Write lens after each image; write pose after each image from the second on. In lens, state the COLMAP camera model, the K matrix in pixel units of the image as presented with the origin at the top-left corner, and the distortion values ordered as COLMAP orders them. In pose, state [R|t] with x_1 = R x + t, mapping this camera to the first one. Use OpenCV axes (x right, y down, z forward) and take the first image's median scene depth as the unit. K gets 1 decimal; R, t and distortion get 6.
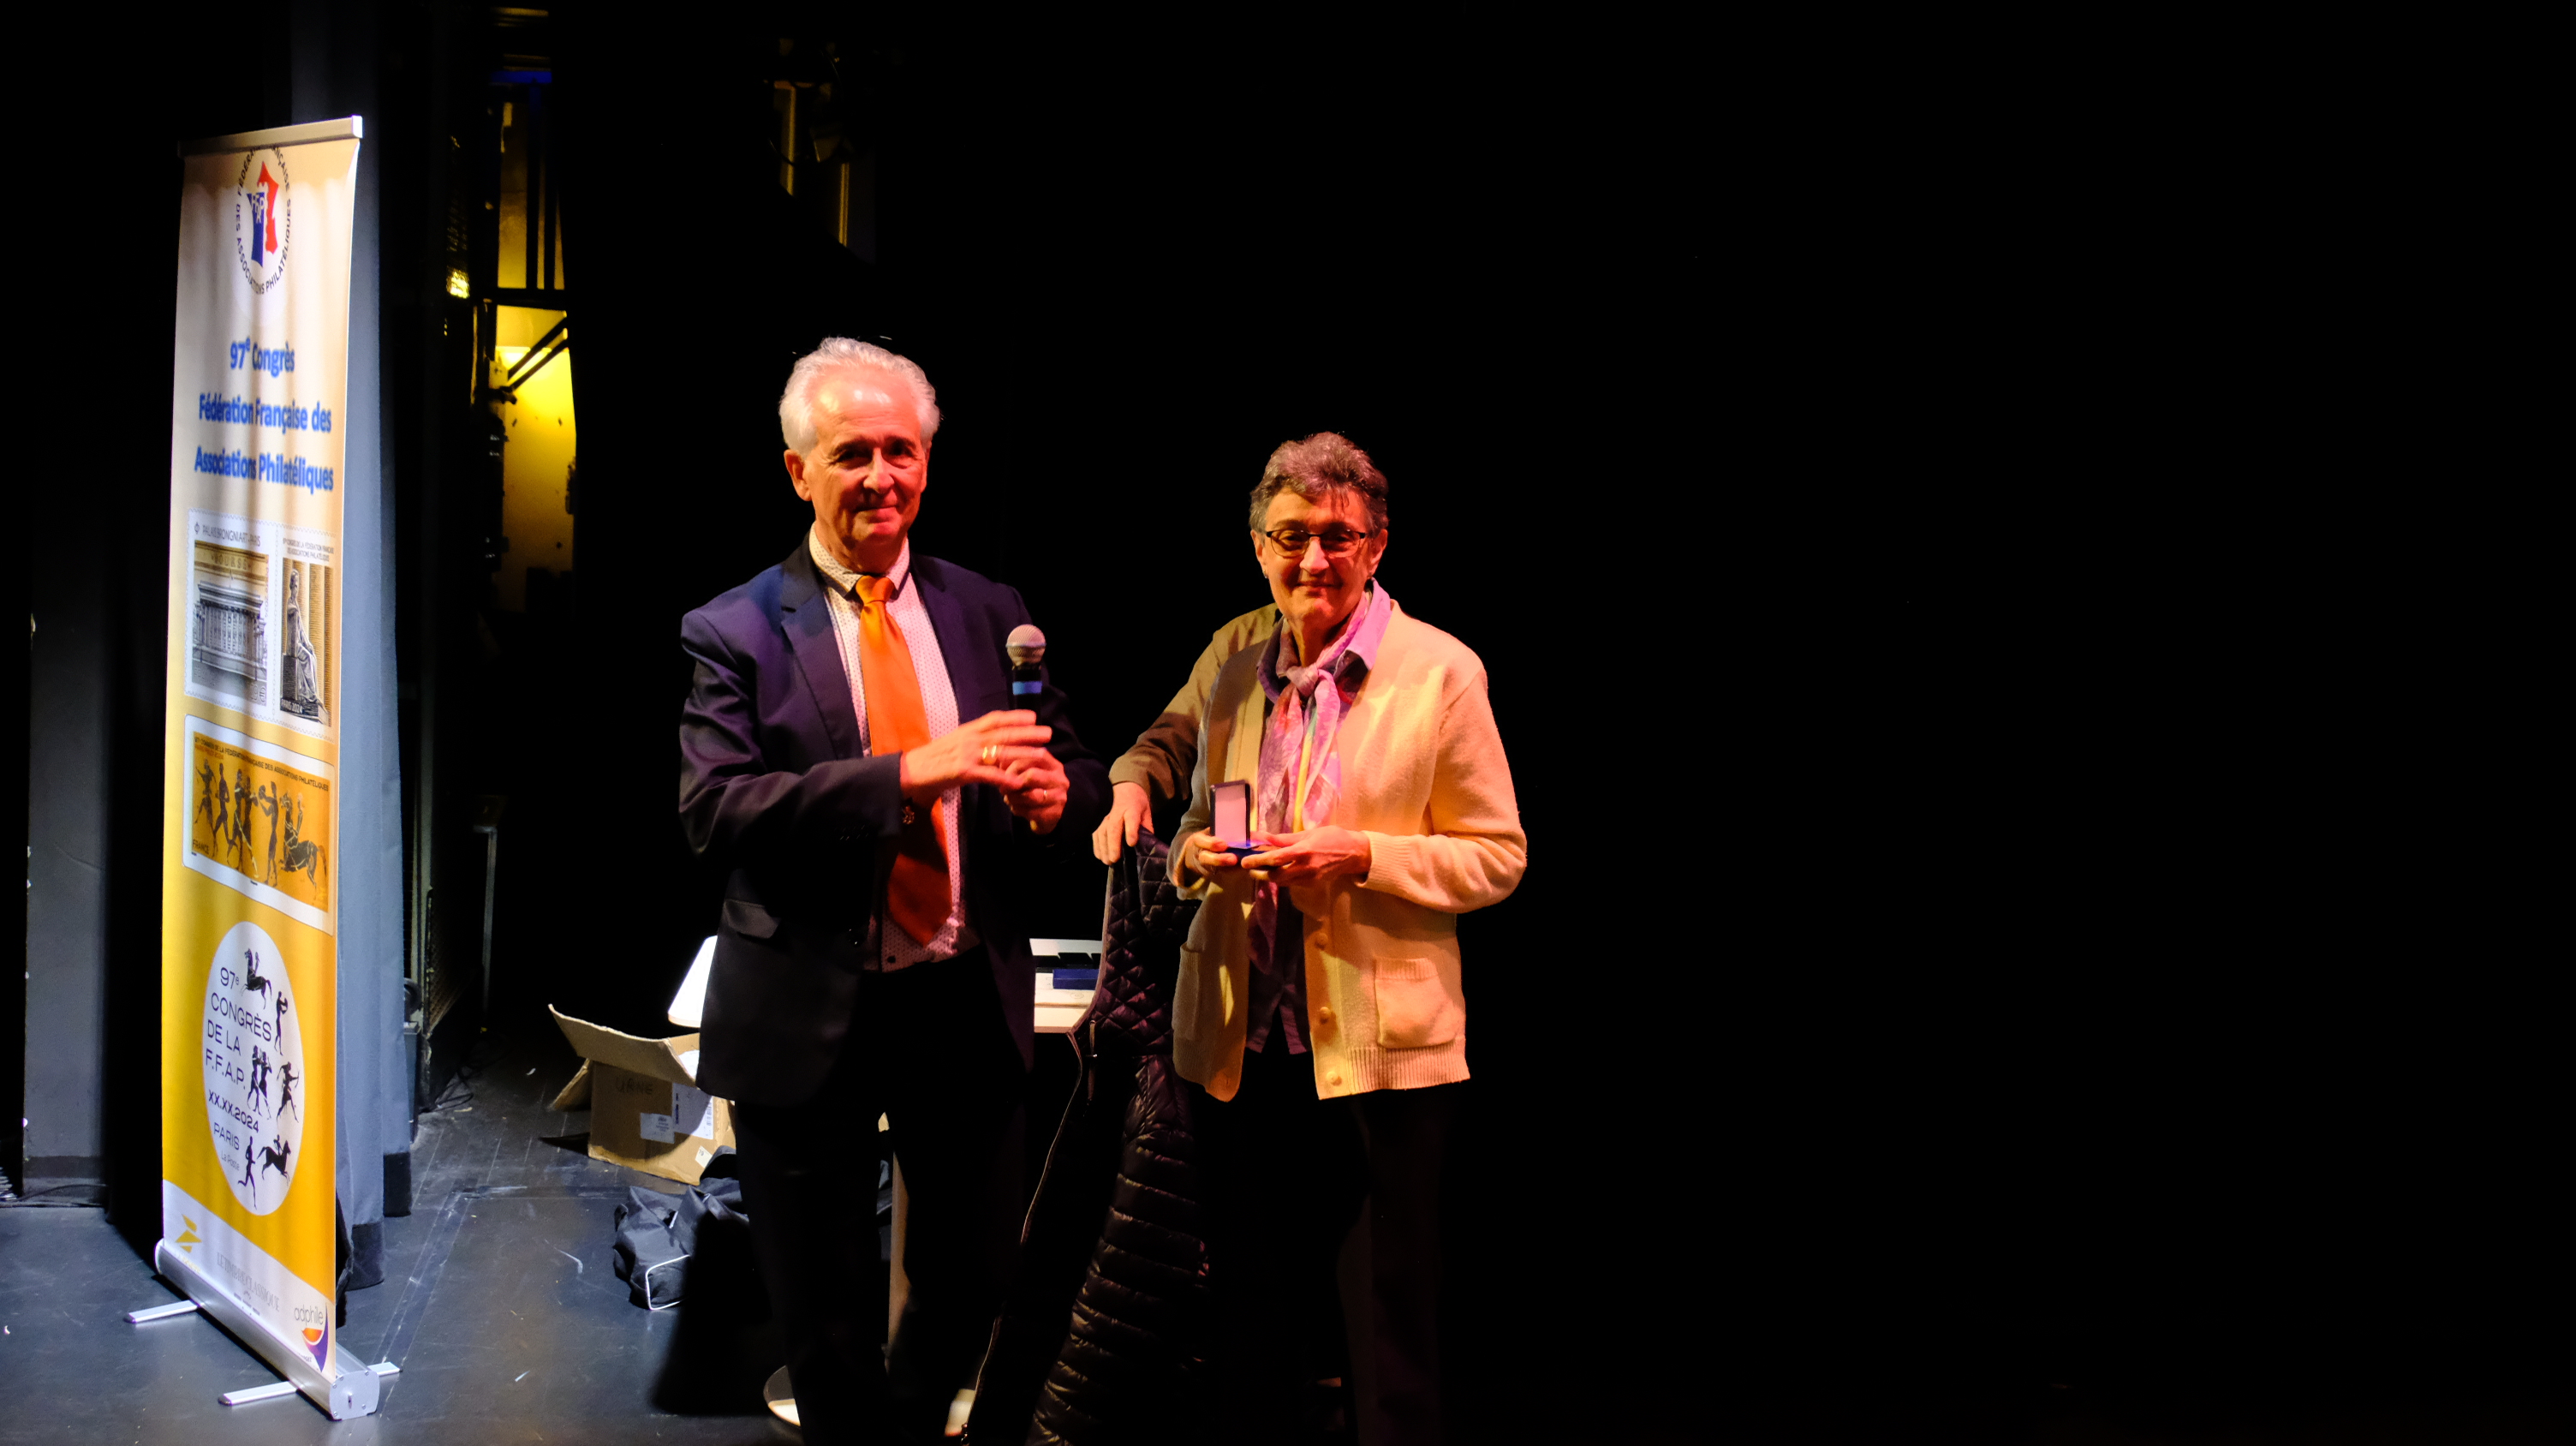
lens RADIAL K [[2761.9, 0, 1254.2], [0, 2761.9, 696.6], [0, 0, 1]] dist [0.030879, 0.000000]
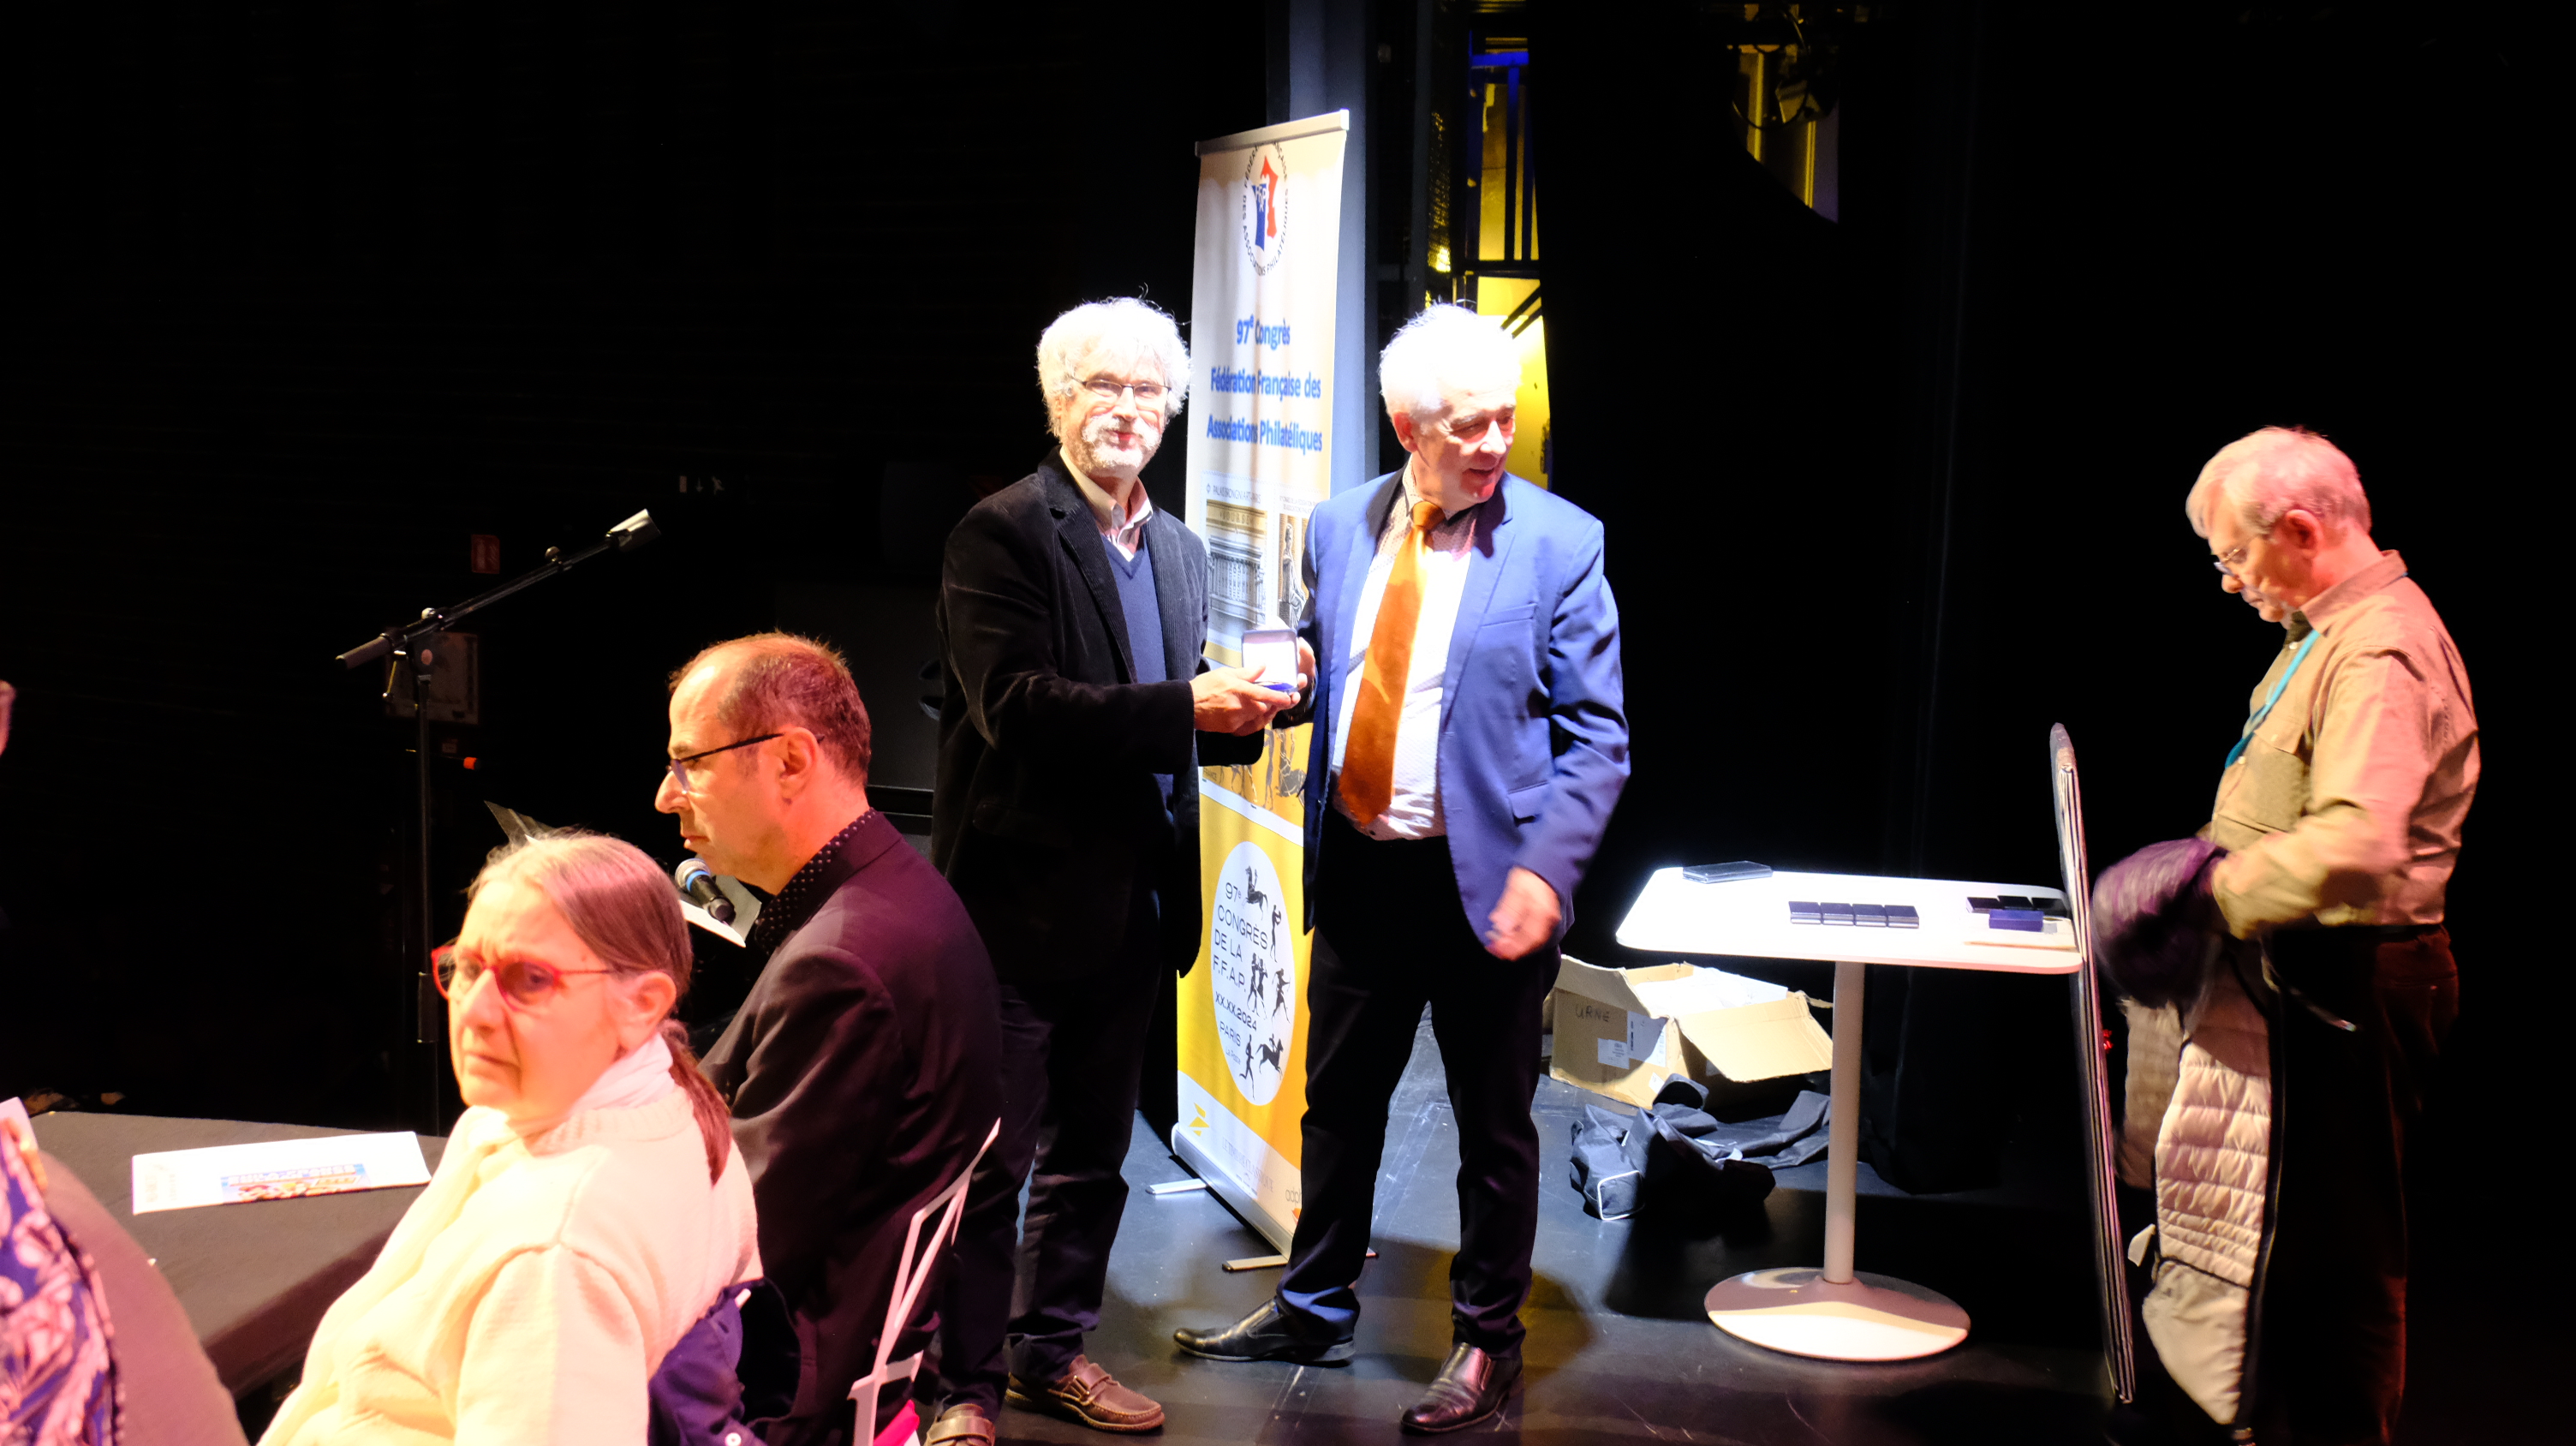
lens RADIAL K [[2761.9, 0, 1302.1], [0, 2761.9, 690.7], [0, 0, 1]] dist [0.030879, 0.000000]
pose [[0.944587, 0.009499, -0.328123, 0.020027], [-0.005632, 0.999903, 0.012731, 0.006372], [0.328212, -0.010178, 0.944549, -0.038014]]
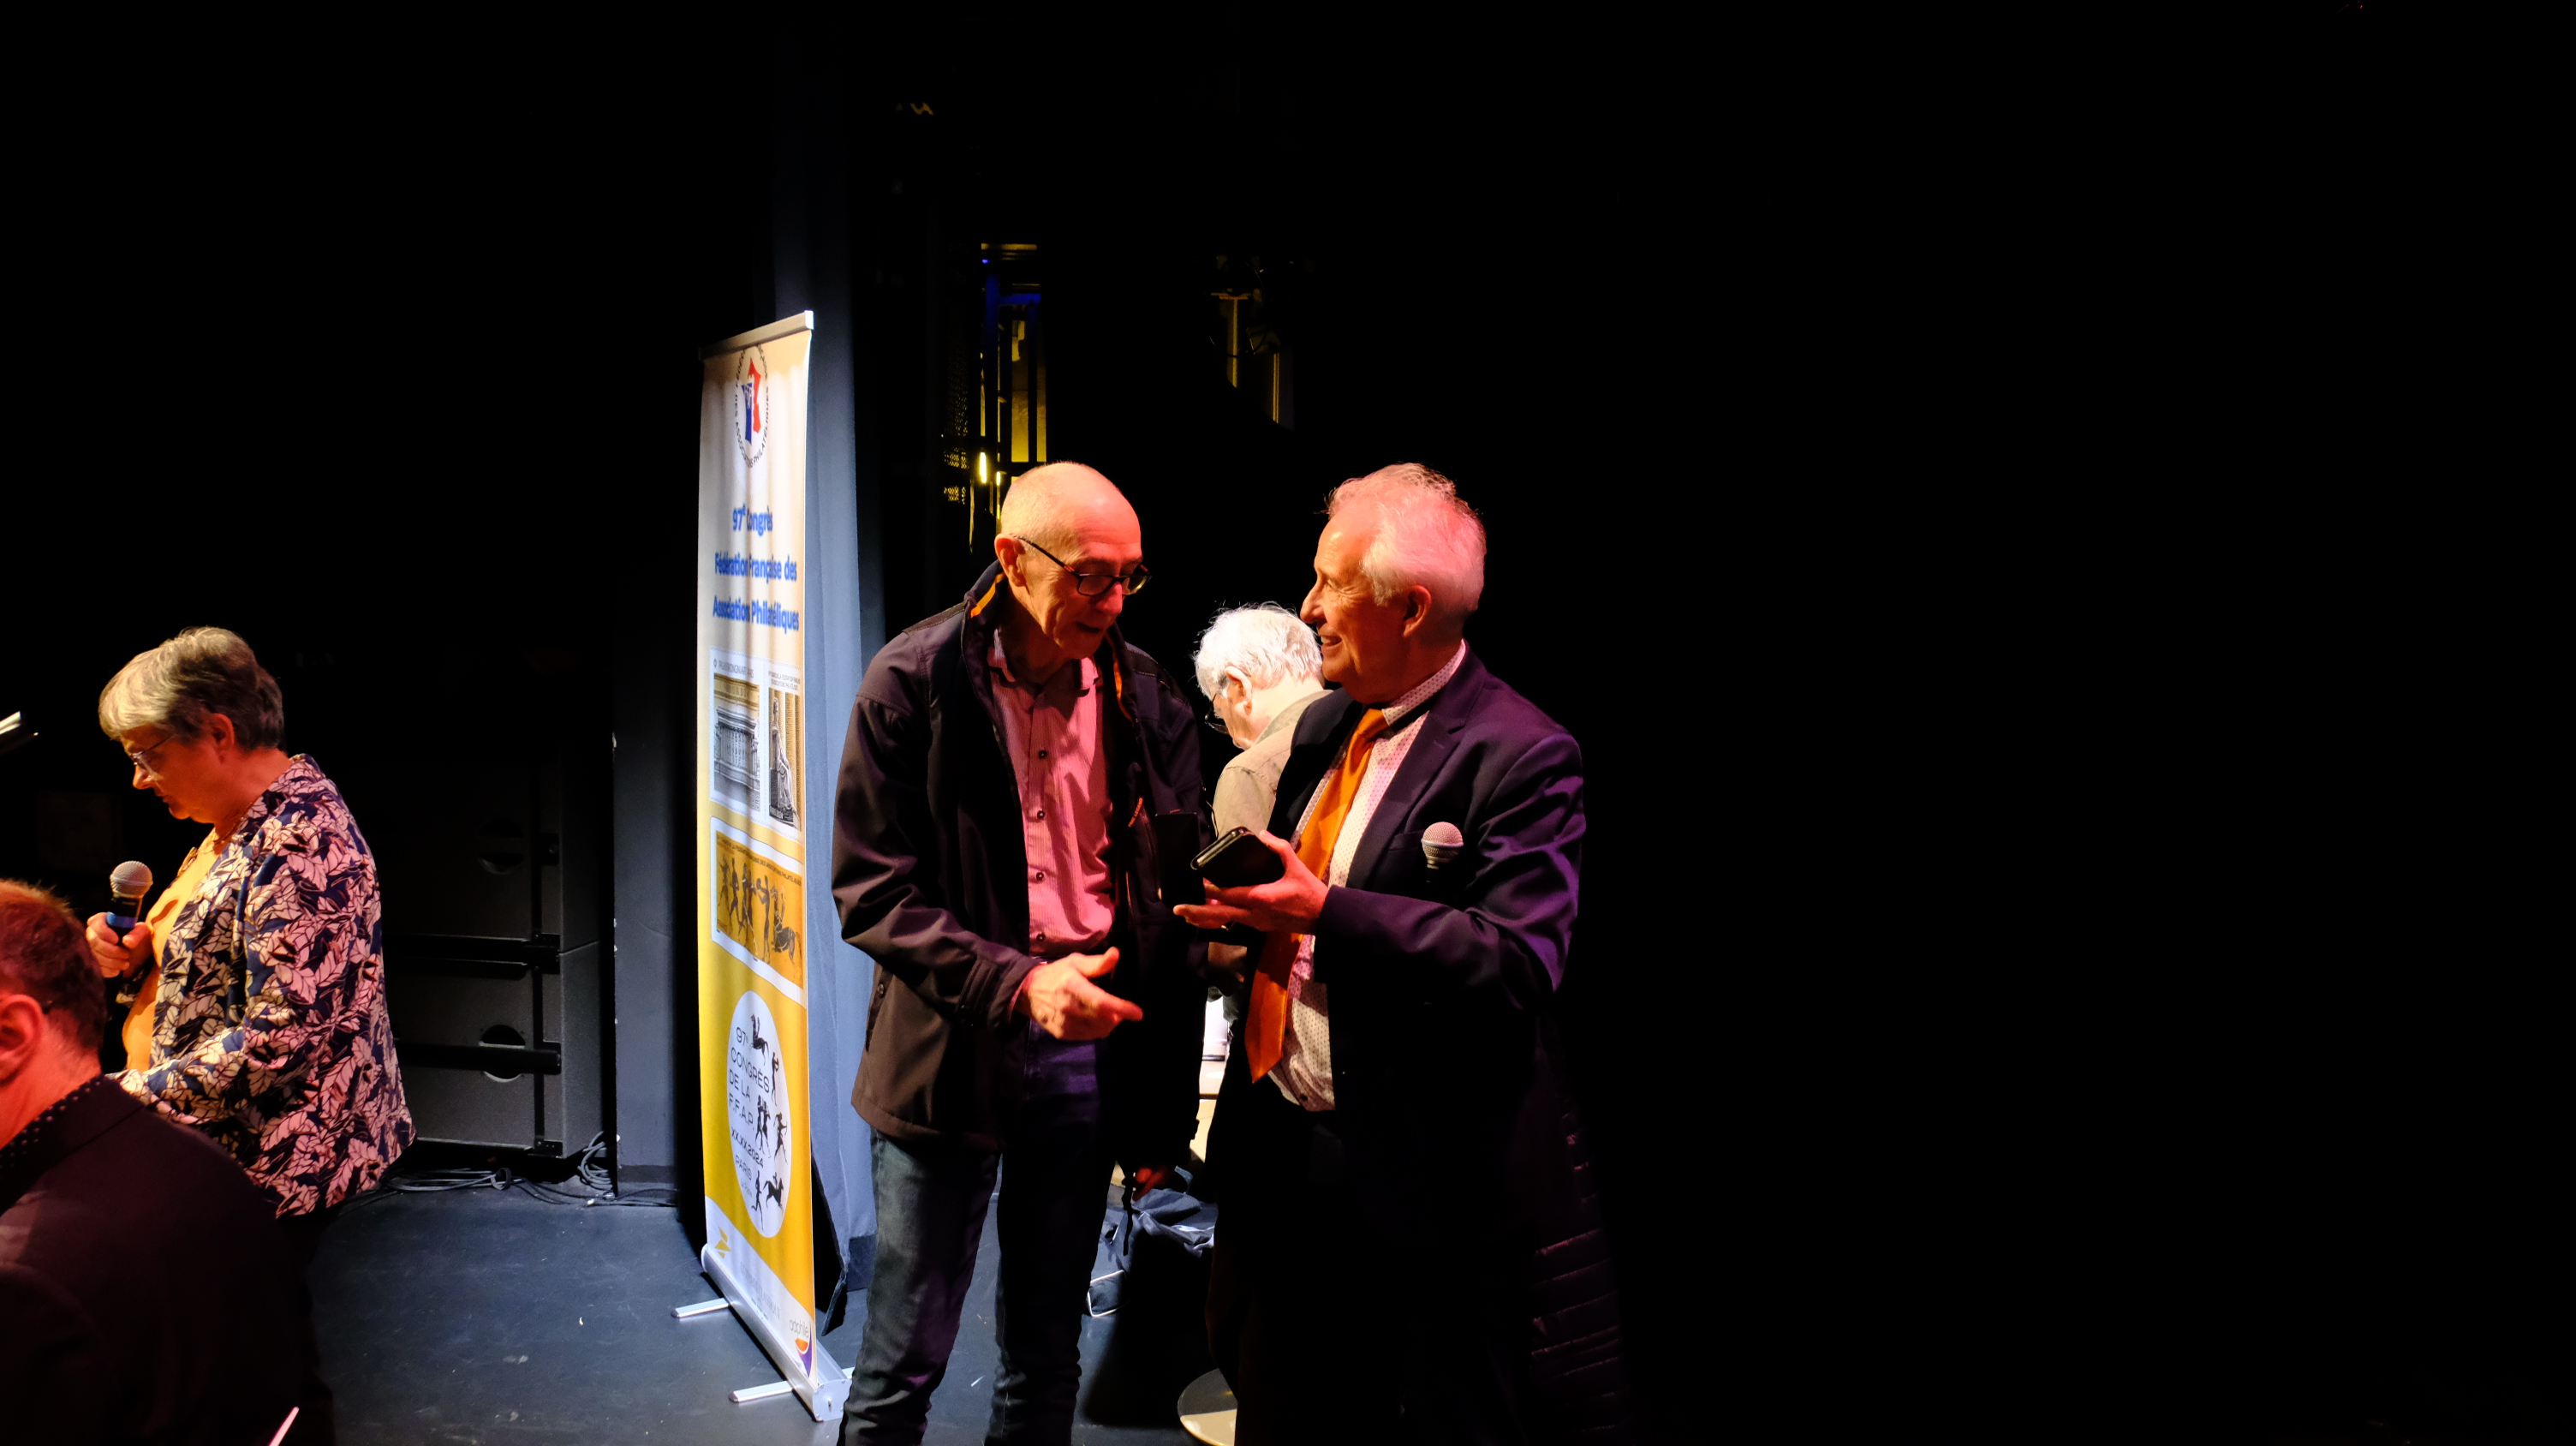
lens RADIAL K [[1998.3, 0, 1287.6], [0, 1998.3, 709.6], [0, 0, 1]] dist [-0.032286, 0.010003]
pose [[0.986214, -0.023042, -0.163861, 0.008488], [0.019717, 0.999566, -0.021887, -0.016684], [0.164295, 0.018354, 0.986241, 0.185216]]
